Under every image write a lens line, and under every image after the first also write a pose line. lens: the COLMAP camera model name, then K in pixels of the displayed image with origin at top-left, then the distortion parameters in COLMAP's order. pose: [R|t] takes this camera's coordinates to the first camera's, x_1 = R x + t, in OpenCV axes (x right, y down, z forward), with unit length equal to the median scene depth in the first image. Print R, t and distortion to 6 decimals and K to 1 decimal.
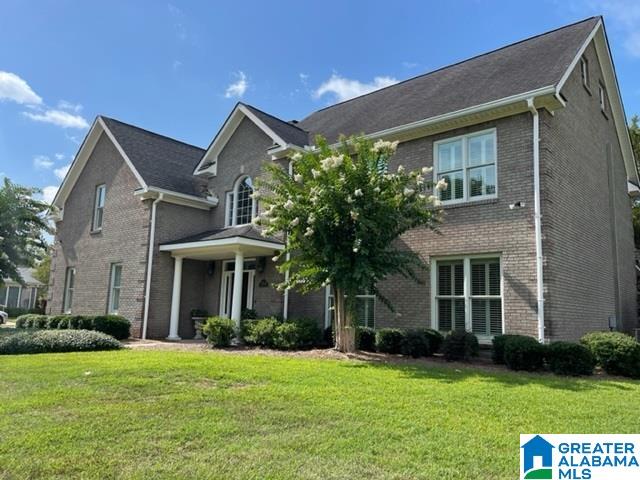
lens RADIAL K [[491.6, 0, 320.0], [0, 491.6, 240.0], [0, 0, 1]] dist [0.044631, -0.001011]
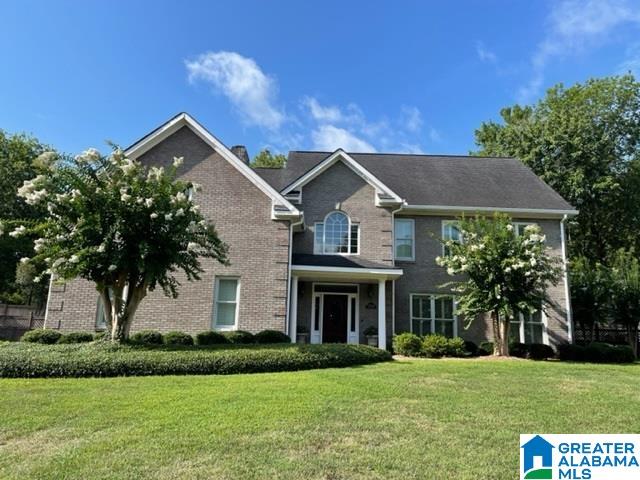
lens RADIAL K [[473.6, 0, 320.0], [0, 473.6, 240.0], [0, 0, 1]] dist [0.063376, 0.000509]
pose [[0.695109, 0.134850, 0.706143, -1.016927], [-0.105013, 0.990760, -0.085830, 0.039704], [-0.711193, -0.014493, 0.702848, 0.254522]]
